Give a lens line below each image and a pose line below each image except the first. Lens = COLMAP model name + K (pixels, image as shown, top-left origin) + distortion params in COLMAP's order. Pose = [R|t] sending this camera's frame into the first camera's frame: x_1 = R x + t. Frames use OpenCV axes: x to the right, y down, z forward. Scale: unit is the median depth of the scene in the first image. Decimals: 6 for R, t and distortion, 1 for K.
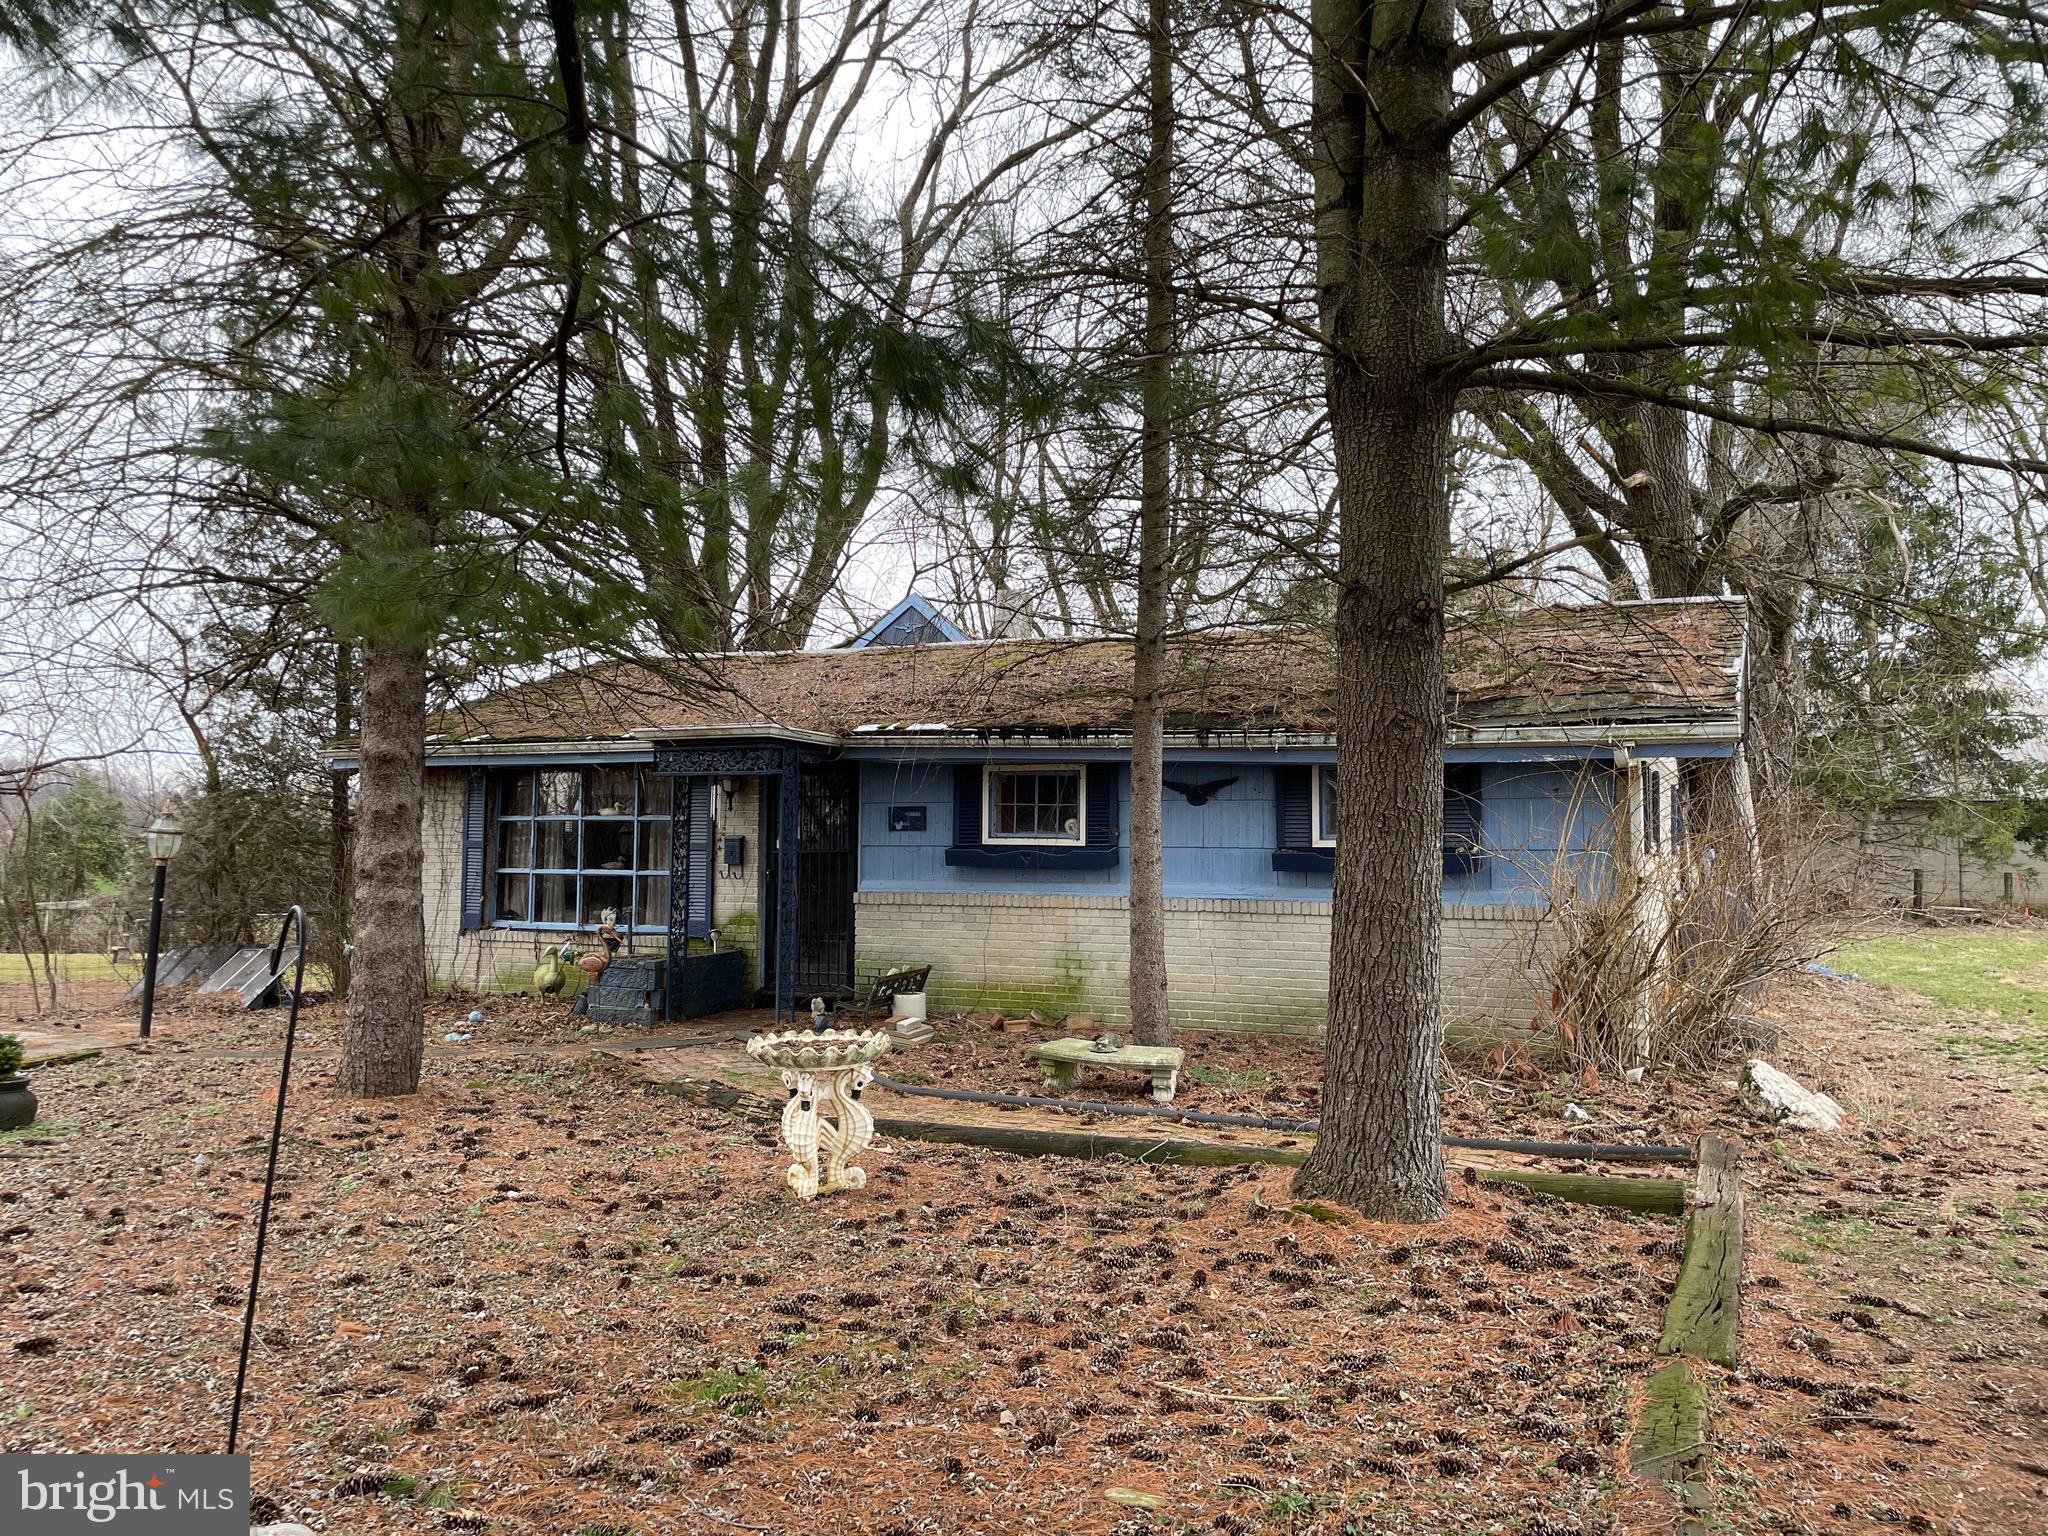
lens RADIAL K [[1539.0, 0, 1034.9], [0, 1539.0, 752.8], [0, 0, 1]] dist [0.097101, -0.128610]
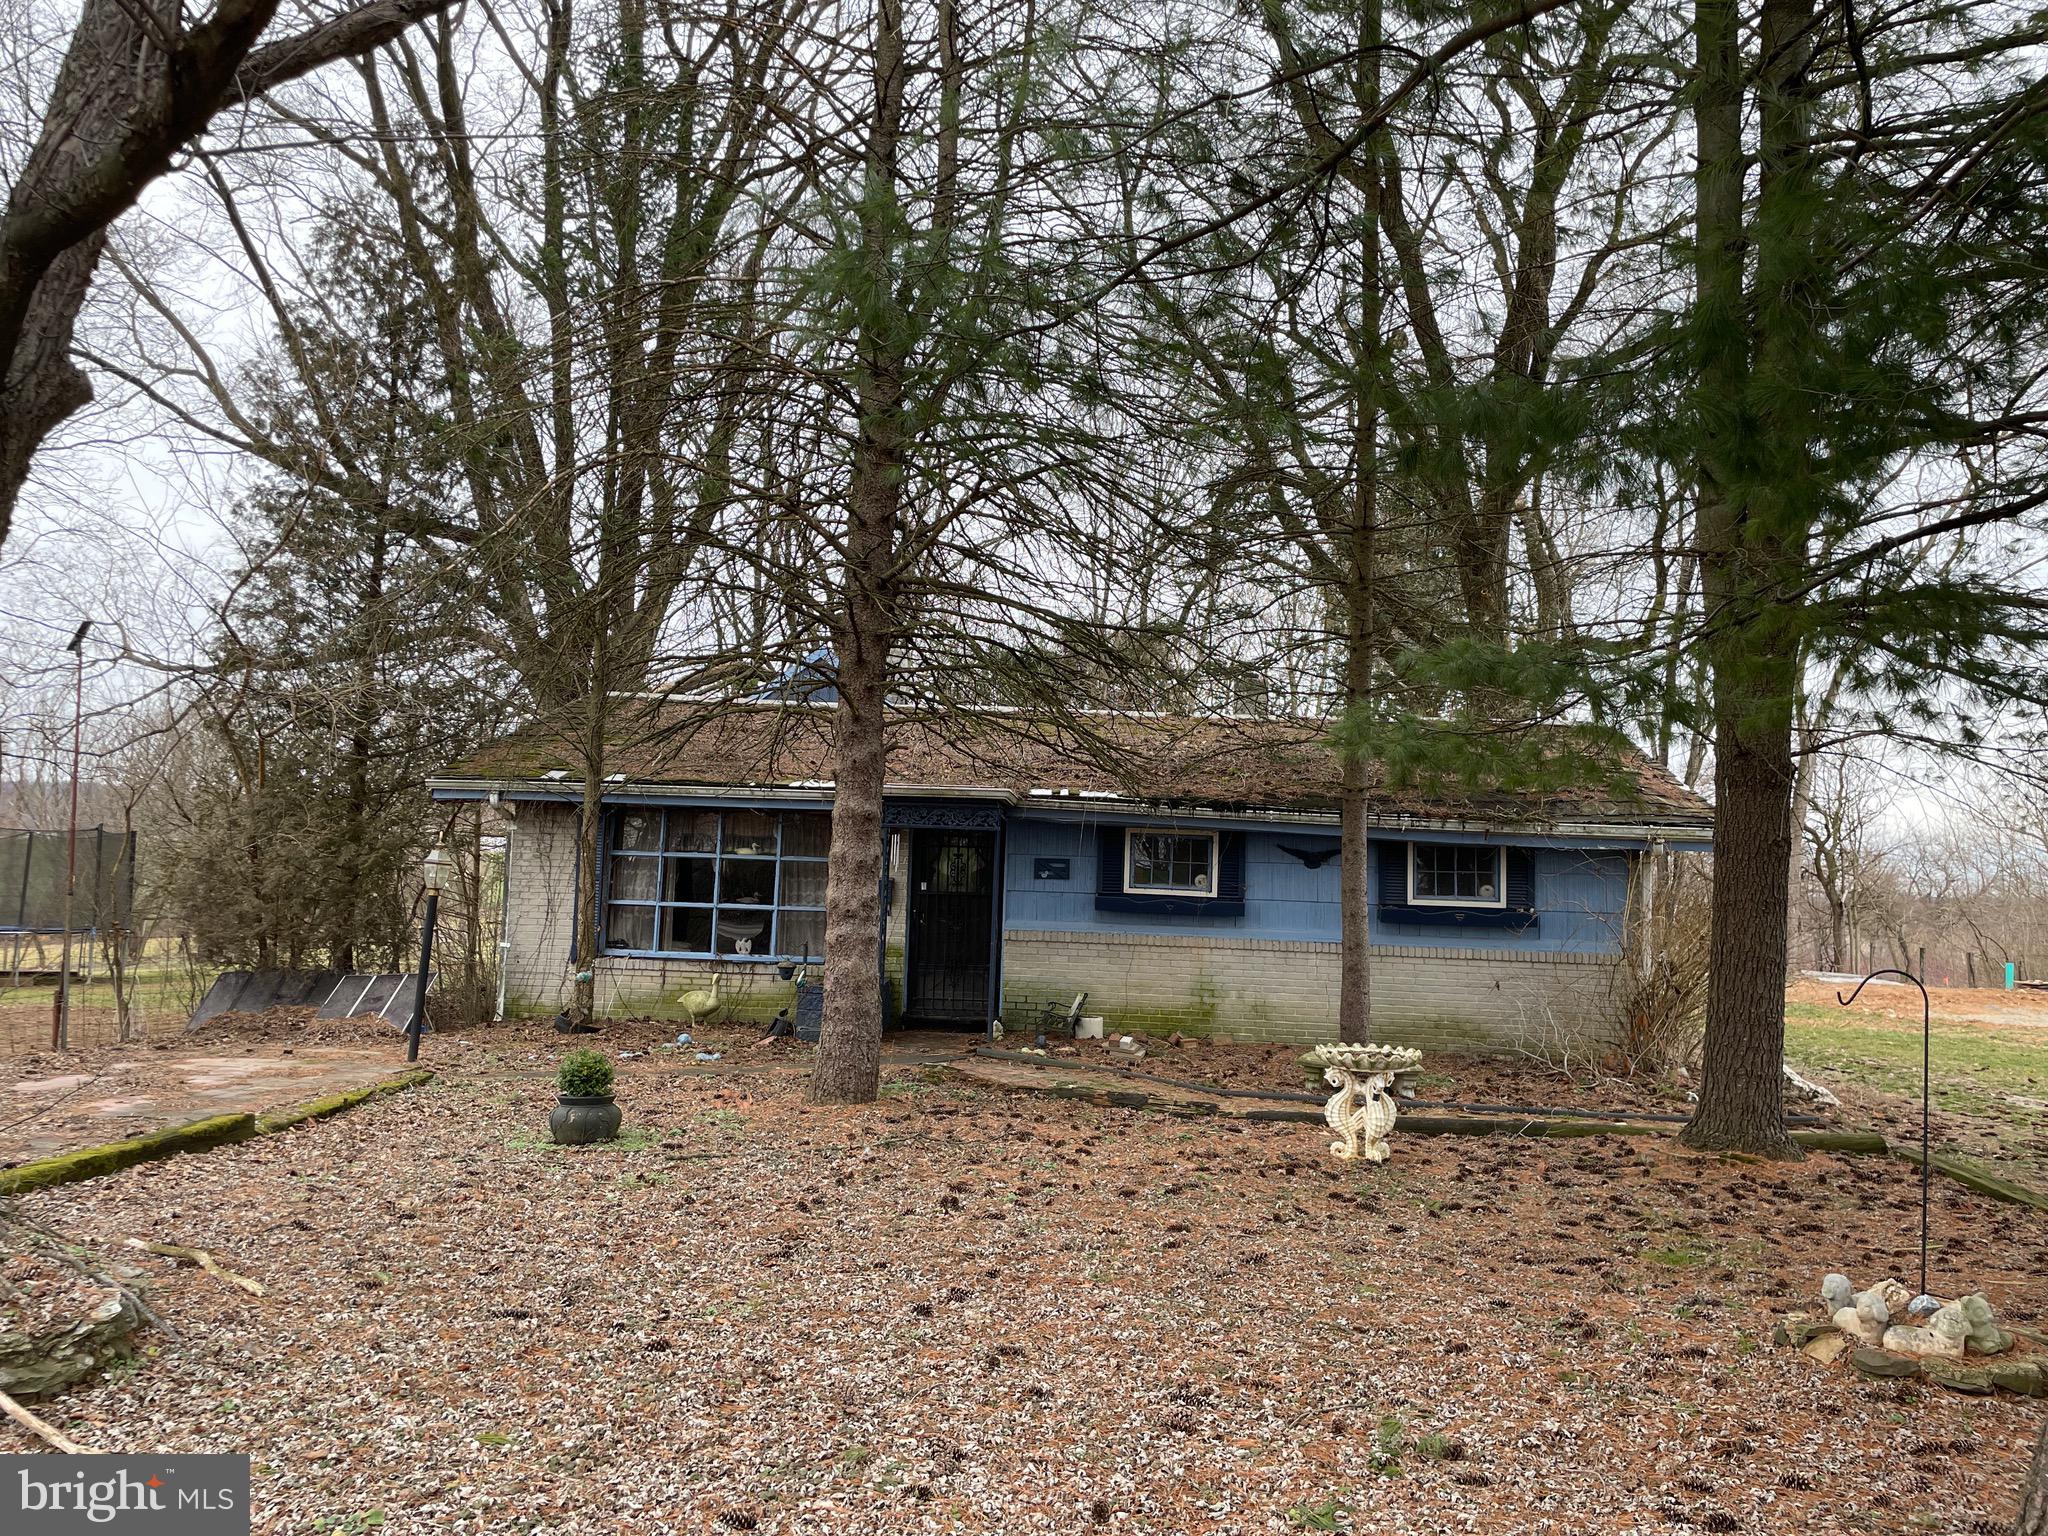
lens RADIAL K [[1539.0, 0, 1034.9], [0, 1539.0, 752.8], [0, 0, 1]] dist [0.097101, -0.128610]
pose [[0.934867, 0.058346, 0.350171, -0.531548], [-0.051729, 0.998262, -0.028230, -0.012676], [-0.351210, 0.008277, 0.936260, -0.107943]]
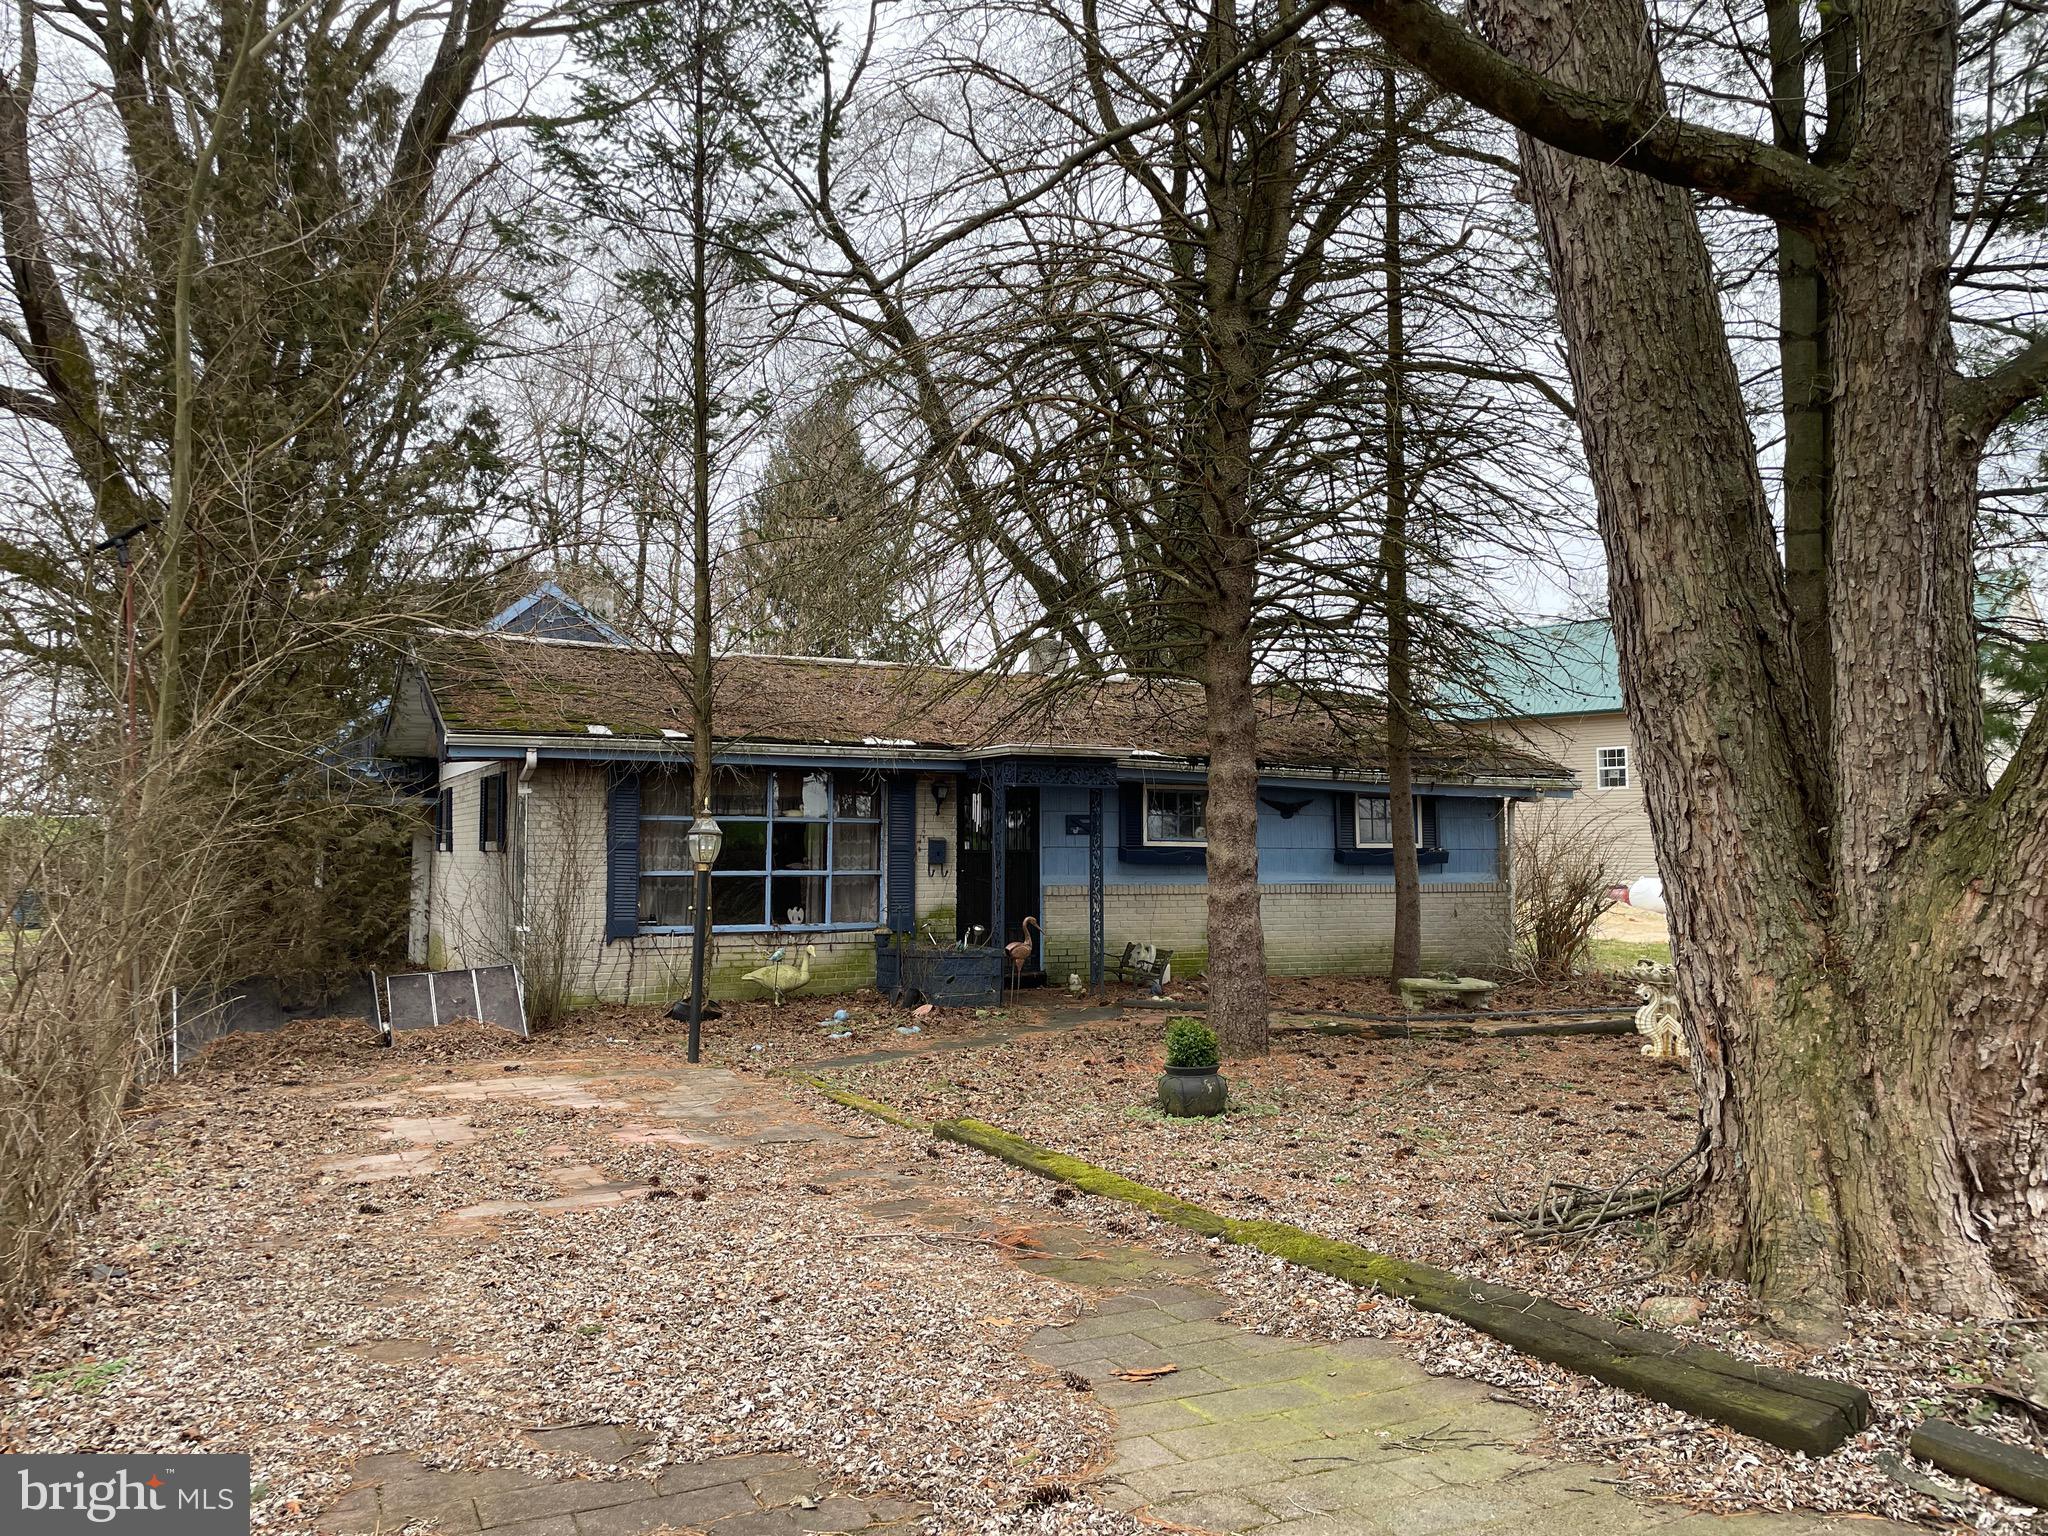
lens RADIAL K [[1583.8, 0, 1024.0], [0, 1583.8, 768.0], [0, 0, 1]] dist [0.069254, -0.099573]
pose [[0.629625, 0.036493, 0.776042, -1.116946], [-0.049185, 0.998765, -0.007062, 0.009196], [-0.775341, -0.033723, 0.630642, 0.257354]]
